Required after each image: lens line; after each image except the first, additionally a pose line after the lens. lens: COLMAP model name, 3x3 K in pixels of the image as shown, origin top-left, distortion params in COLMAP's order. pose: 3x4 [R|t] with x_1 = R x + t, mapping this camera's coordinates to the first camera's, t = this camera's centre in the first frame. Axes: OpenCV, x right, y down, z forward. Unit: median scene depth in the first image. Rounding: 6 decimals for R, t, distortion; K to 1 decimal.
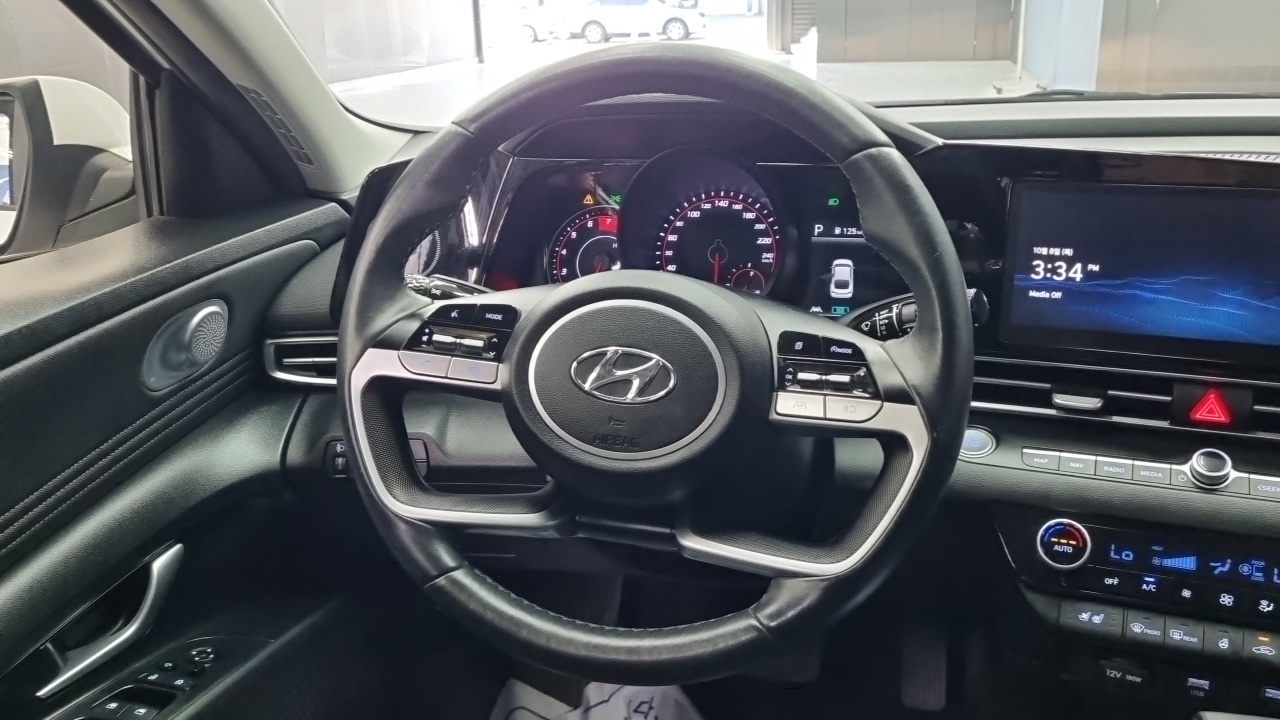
lens RADIAL K [[1011.8, 0, 640.0], [0, 1011.8, 360.0], [0, 0, 1]] dist [0.037750, -0.004455]
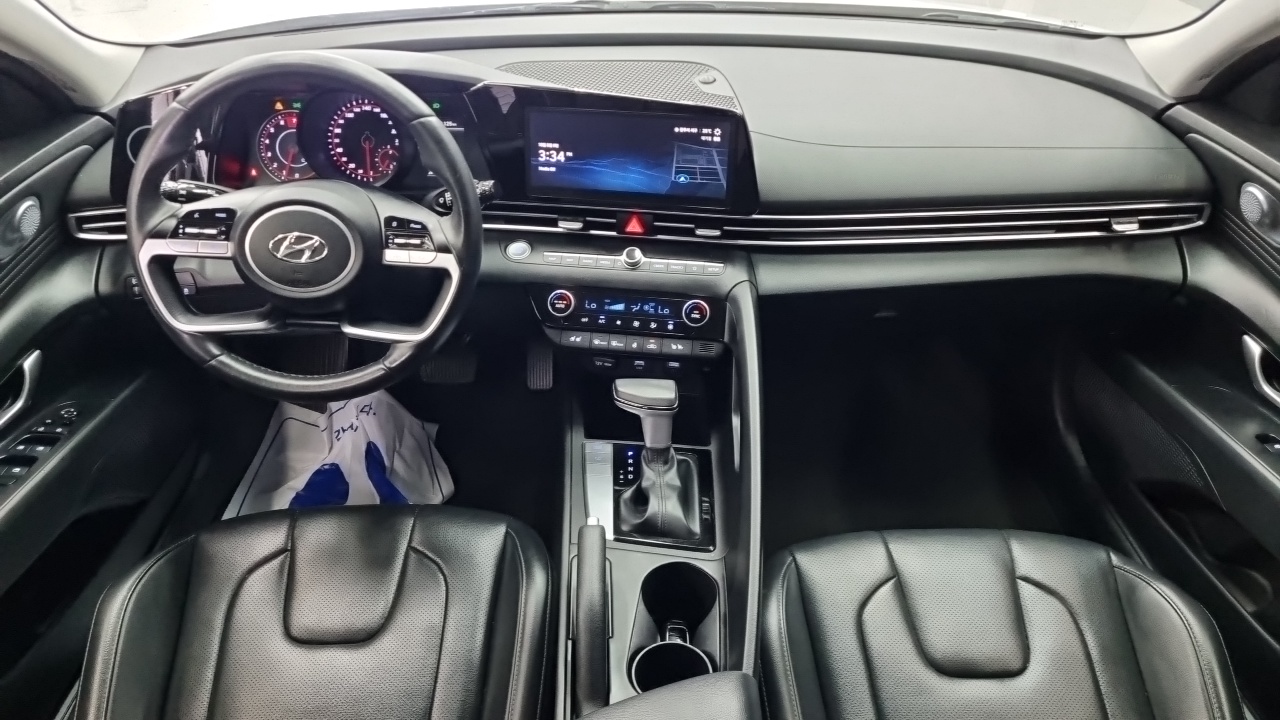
lens RADIAL K [[904.4, 0, 612.7], [0, 904.4, 322.4], [0, 0, 1]] dist [0.037260, 0.000337]
pose [[0.974393, -0.101925, 0.200421, 0.166816], [0.048368, 0.965503, 0.255858, -0.214096], [-0.219586, -0.239613, 0.945710, -0.632800]]
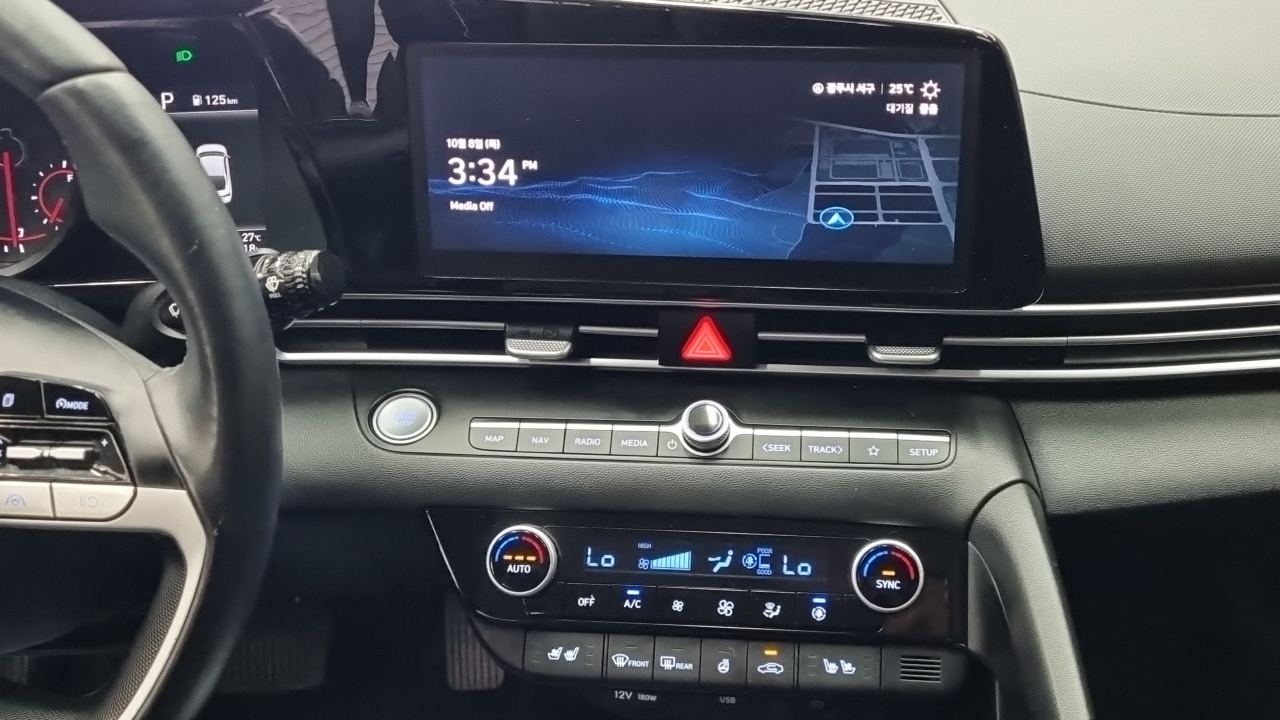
lens RADIAL K [[1390.6, 0, 597.3], [0, 1390.6, 280.5], [0, 0, 1]] dist [0.044034, -0.004342]
pose [[0.968002, -0.122938, 0.218765, 0.278831], [0.086866, 0.982038, 0.167500, -0.169459], [-0.235427, -0.143137, 0.961294, 0.081909]]
